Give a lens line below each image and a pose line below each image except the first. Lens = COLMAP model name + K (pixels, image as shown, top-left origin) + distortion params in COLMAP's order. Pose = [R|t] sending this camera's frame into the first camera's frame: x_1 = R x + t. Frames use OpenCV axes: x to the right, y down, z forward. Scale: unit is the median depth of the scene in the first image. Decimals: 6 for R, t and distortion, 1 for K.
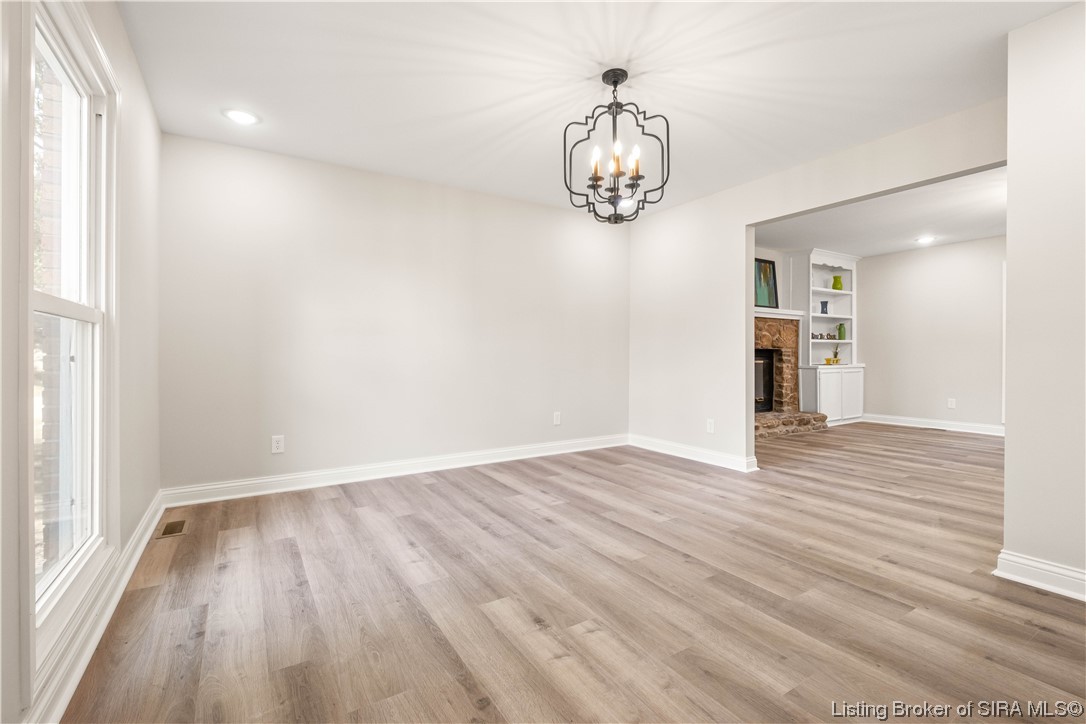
lens RADIAL K [[480.9, 0, 543.6], [0, 480.9, 360.3], [0, 0, 1]] dist [-0.000447, -0.000170]
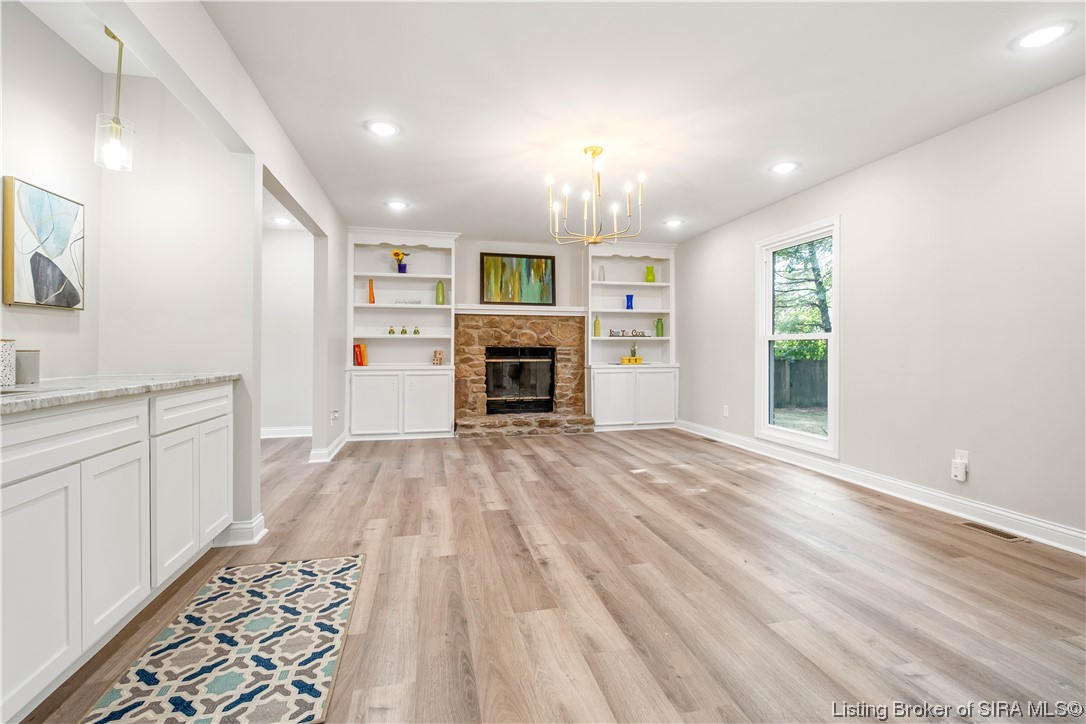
lens RADIAL K [[480.9, 0, 543.9], [0, 480.9, 353.6], [0, 0, 1]] dist [-0.000447, -0.000170]
pose [[0.947031, 0.000877, -0.321142, 0.770533], [-0.003204, 0.999972, -0.006715, -0.004391], [0.321127, 0.007388, 0.947007, 0.083827]]
